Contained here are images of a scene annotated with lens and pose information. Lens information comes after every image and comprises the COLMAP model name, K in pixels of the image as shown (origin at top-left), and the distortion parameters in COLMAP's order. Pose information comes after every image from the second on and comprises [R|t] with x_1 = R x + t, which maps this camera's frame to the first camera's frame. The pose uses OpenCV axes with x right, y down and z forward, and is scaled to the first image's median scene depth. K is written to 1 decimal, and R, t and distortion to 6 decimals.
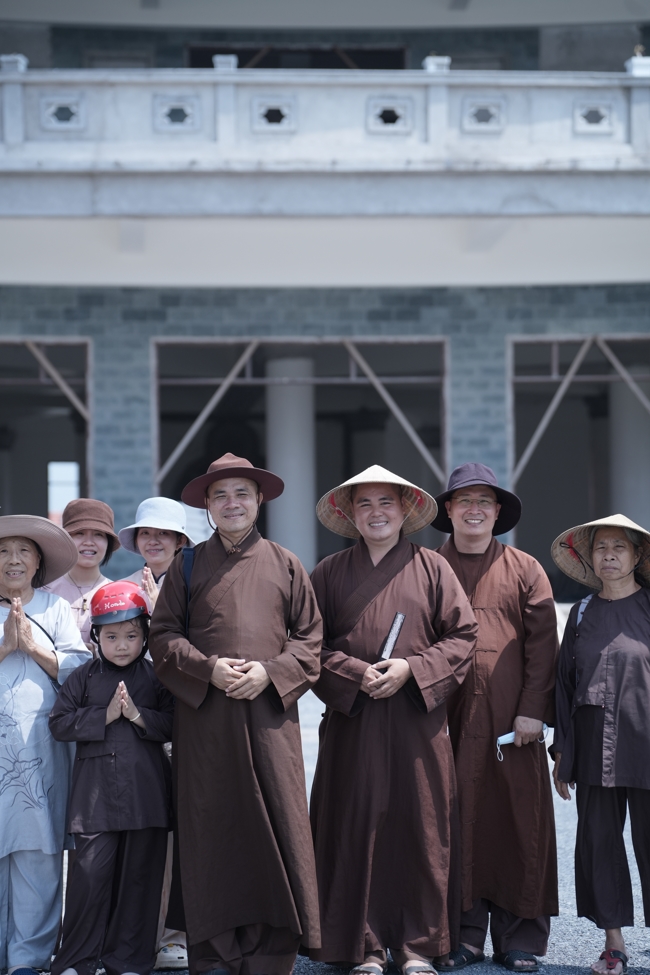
lens RADIAL K [[2539.4, 0, 325.0], [0, 2539.4, 487.5], [0, 0, 1]] dist [0.881803, 0.620411]
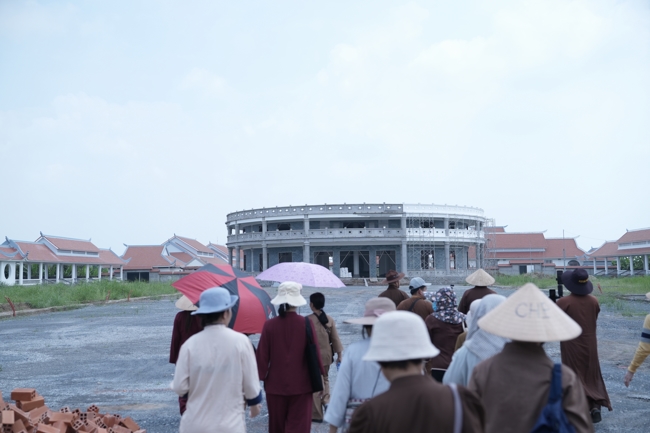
lens RADIAL K [[838.7, 0, 325.0], [0, 838.7, 216.5], [0, 0, 1]] dist [0.014451, 0.004259]
pose [[0.993808, -0.009174, -0.110734, 0.249419], [0.006179, 0.999606, -0.027363, -0.107700], [0.110942, 0.026509, 0.993473, -2.340612]]
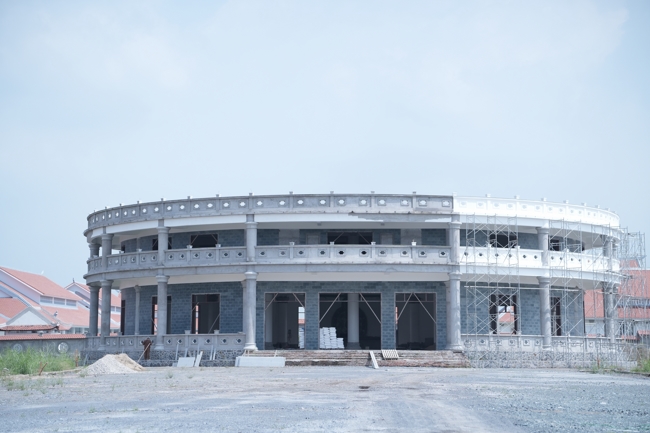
lens RADIAL K [[1404.2, 0, 325.0], [0, 1404.2, 216.5], [0, 0, 1]] dist [0.671107, -0.000727]
pose [[0.995797, 0.005014, -0.091450, 0.191494], [-0.009508, 0.998765, -0.048767, -0.074849], [0.091093, 0.049431, 0.994615, -1.681436]]
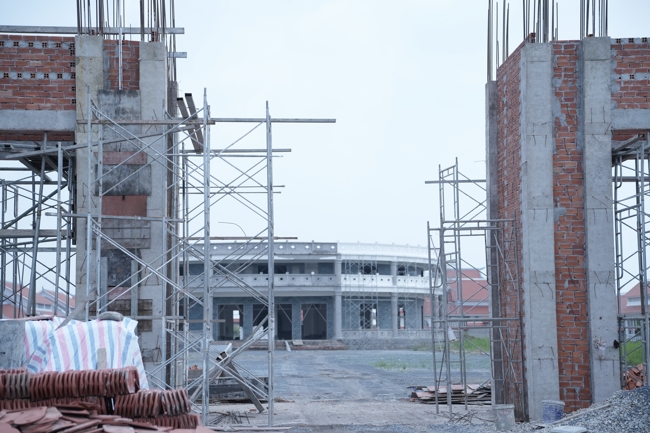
lens RADIAL K [[1330.8, 0, 325.0], [0, 1330.8, 216.5], [0, 0, 1]] dist [0.453619, 0.024584]
pose [[0.999666, 0.002148, -0.025740, 0.255233], [-0.003369, 0.998866, -0.047483, -0.134056], [0.025609, 0.047553, 0.998540, -3.026553]]
